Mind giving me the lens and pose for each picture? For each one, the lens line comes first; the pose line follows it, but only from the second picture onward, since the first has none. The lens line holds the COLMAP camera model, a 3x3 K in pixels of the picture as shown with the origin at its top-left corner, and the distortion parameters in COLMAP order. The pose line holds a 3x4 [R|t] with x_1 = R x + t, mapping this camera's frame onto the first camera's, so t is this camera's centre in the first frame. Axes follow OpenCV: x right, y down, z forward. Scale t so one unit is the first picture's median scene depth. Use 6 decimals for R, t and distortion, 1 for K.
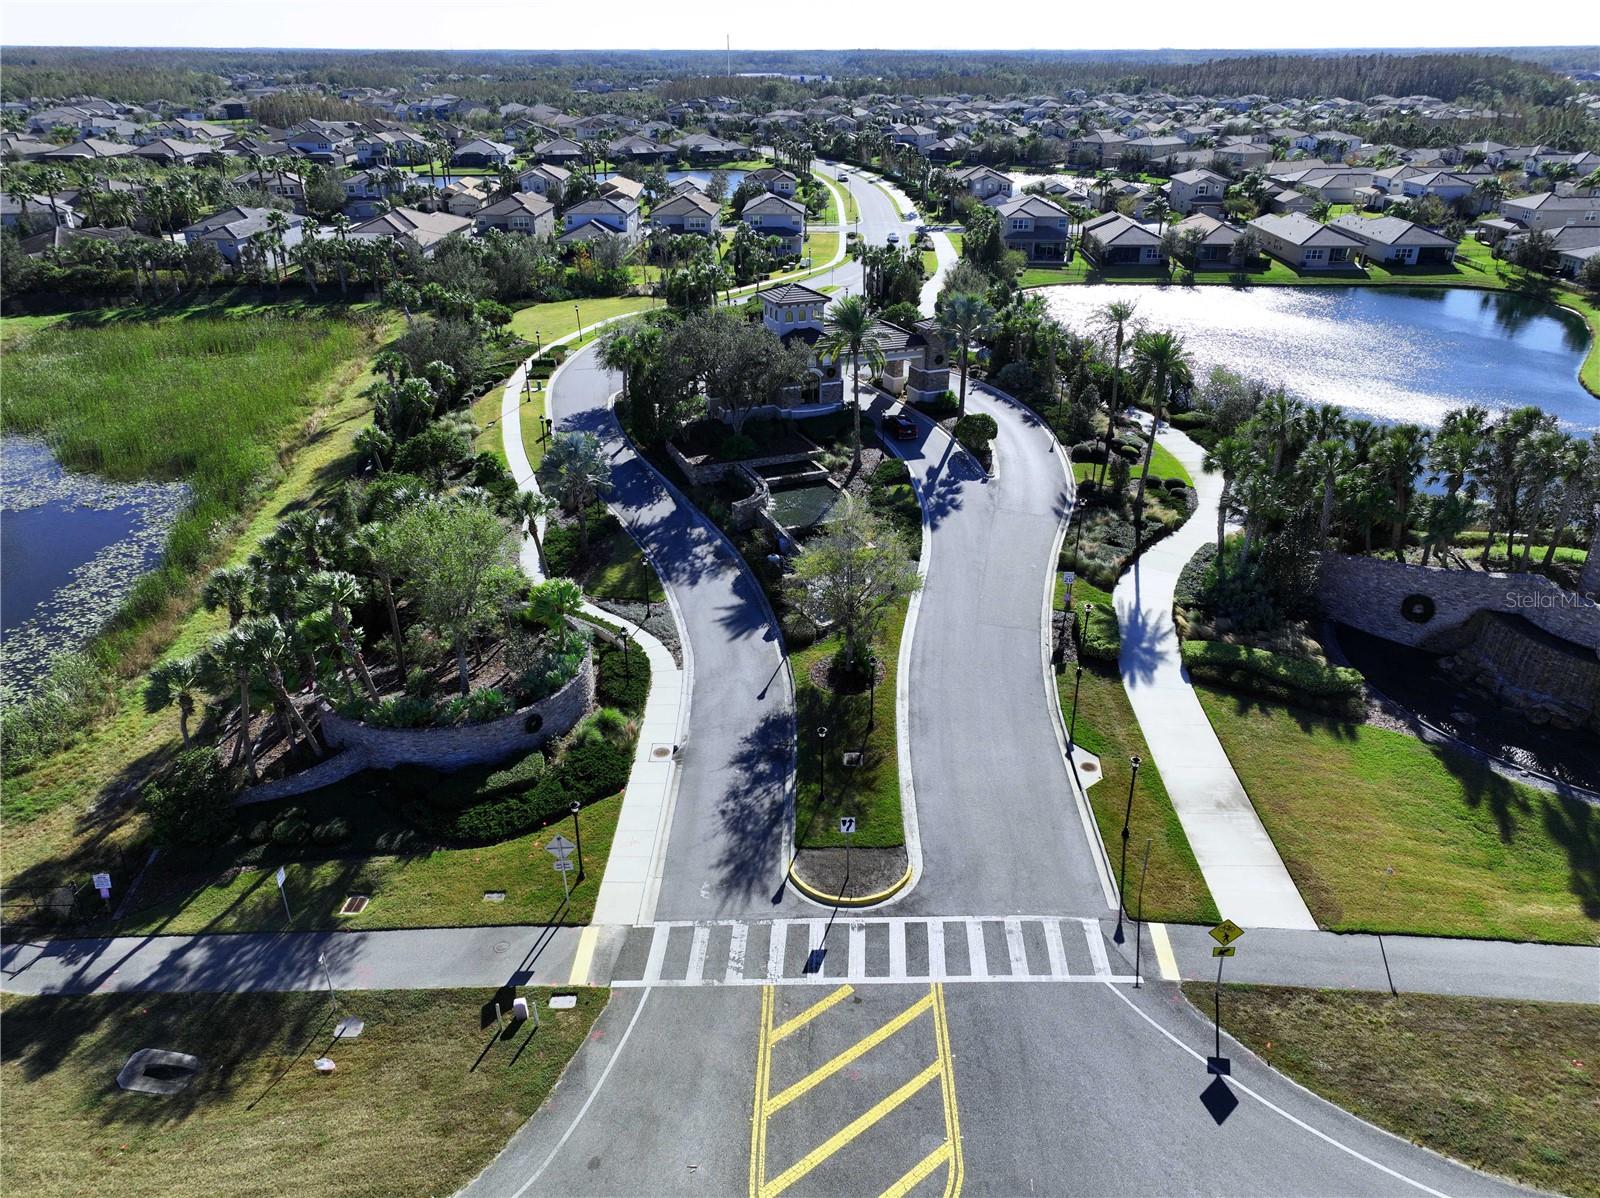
lens RADIAL K [[1106.5, 0, 800.0], [0, 1106.5, 599.0], [0, 0, 1]] dist [-0.000193, 0.000279]
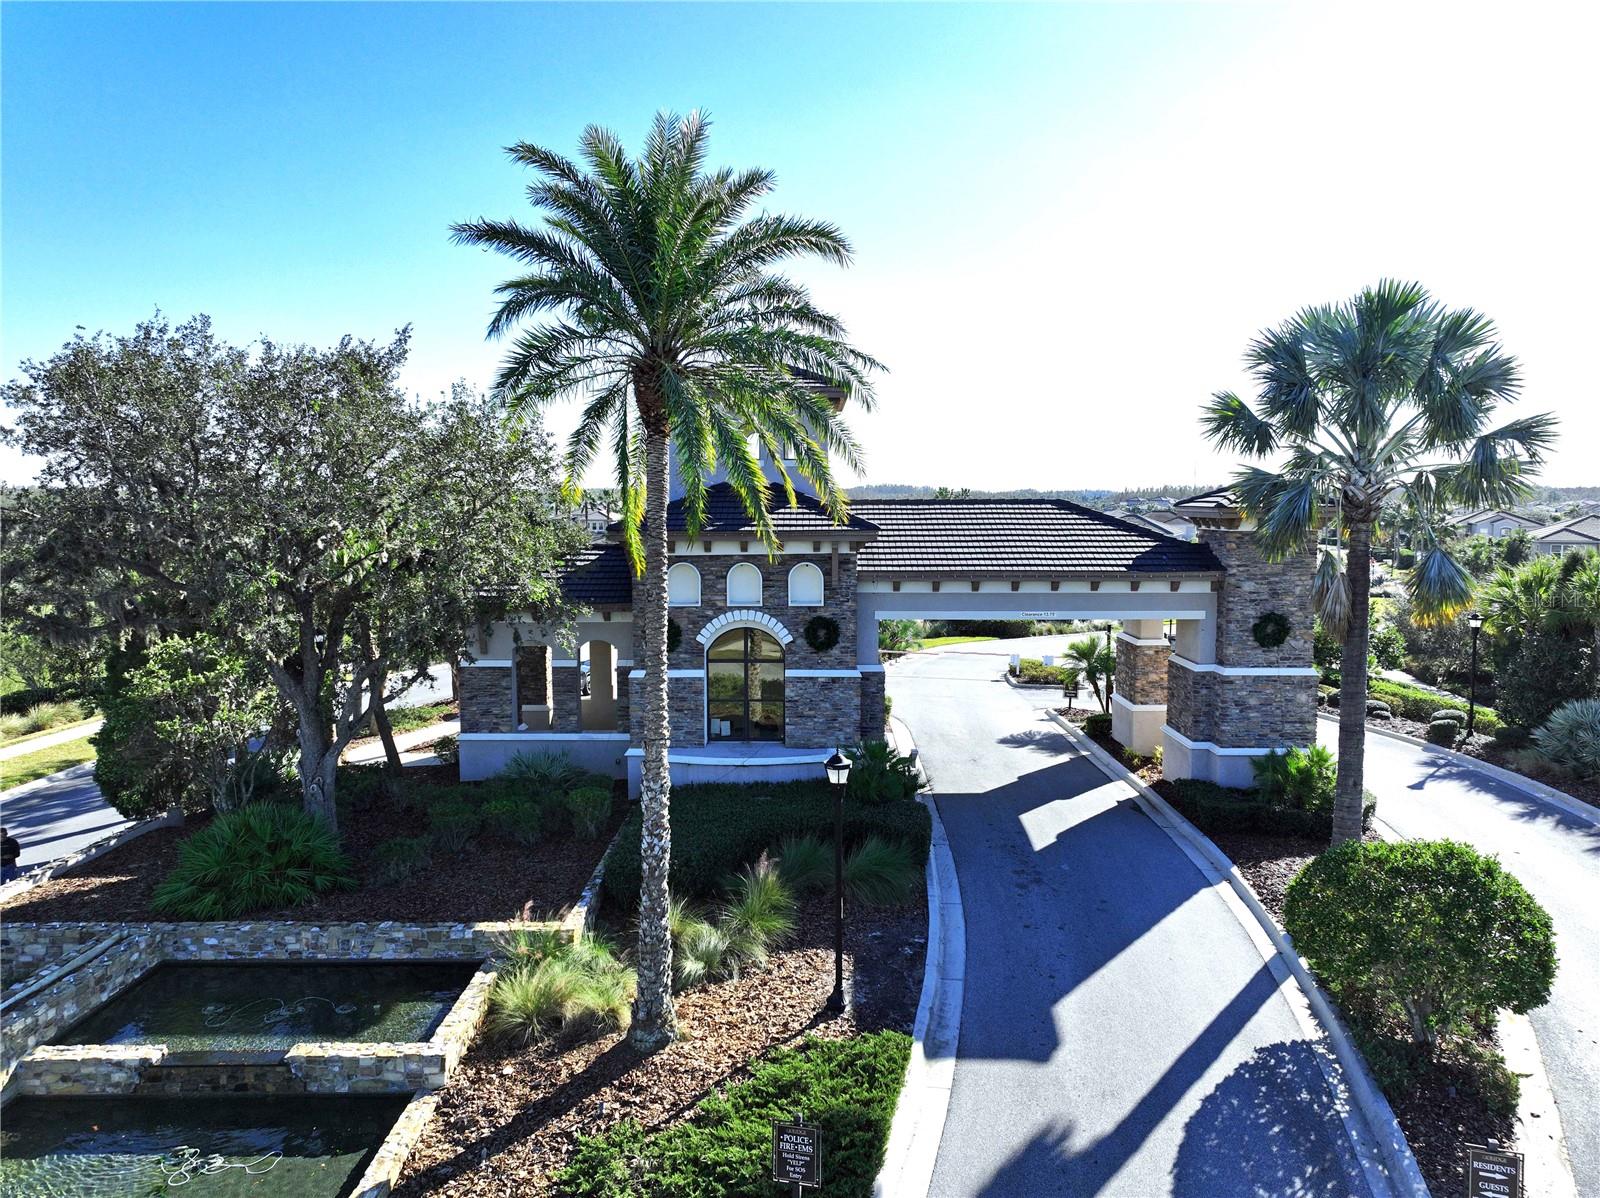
lens RADIAL K [[1106.5, 0, 800.0], [0, 1106.5, 599.0], [0, 0, 1]] dist [-0.000193, 0.000279]
pose [[0.918726, 0.024203, -0.394154, 0.142287], [-0.166491, 0.928814, -0.331038, -0.130553], [0.358084, 0.369756, 0.857354, 0.818929]]
